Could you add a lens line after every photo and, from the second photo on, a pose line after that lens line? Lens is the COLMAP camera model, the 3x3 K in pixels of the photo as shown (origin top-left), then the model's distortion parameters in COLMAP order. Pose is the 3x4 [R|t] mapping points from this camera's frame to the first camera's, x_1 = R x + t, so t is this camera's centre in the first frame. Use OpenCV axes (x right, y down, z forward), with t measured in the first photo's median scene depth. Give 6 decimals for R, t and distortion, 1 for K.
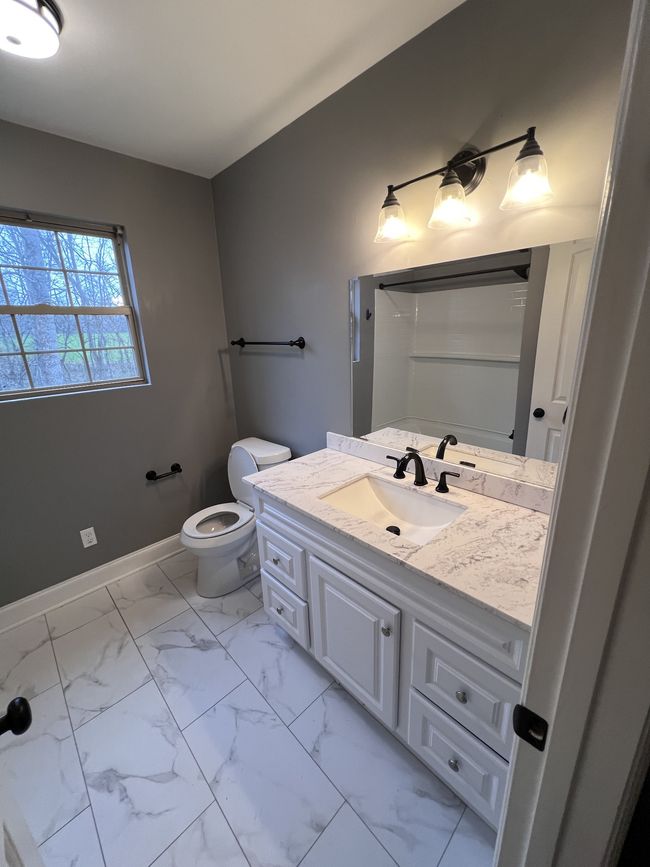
lens RADIAL K [[346.8, 0, 327.3], [0, 346.8, 432.1], [0, 0, 1]] dist [-0.001041, 0.000544]
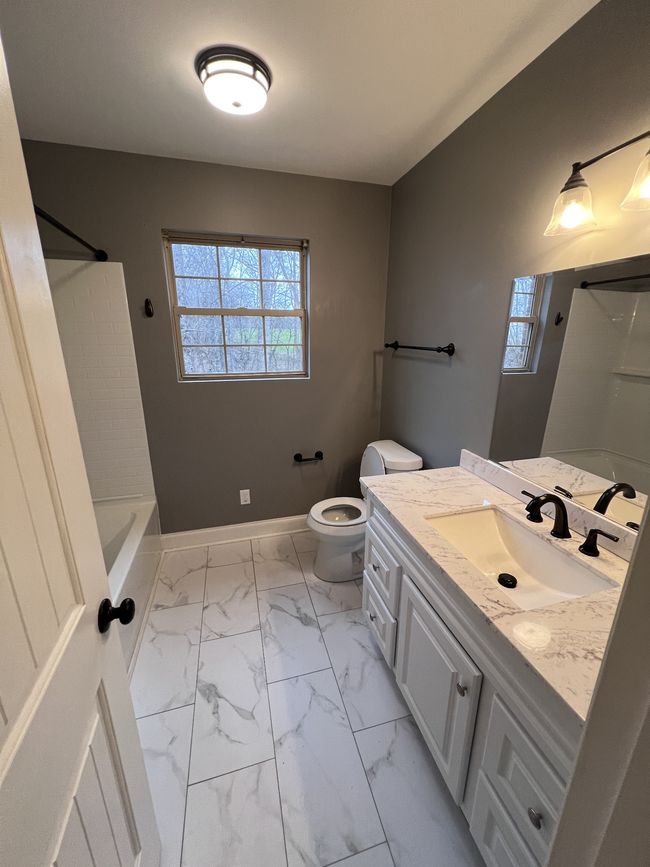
lens RADIAL K [[346.8, 0, 327.3], [0, 346.8, 432.1], [0, 0, 1]] dist [-0.001041, 0.000544]
pose [[0.875880, 0.164875, -0.453487, 0.102548], [-0.165218, 0.985478, 0.039185, -0.022800], [0.453363, 0.040603, 0.890401, 0.033177]]
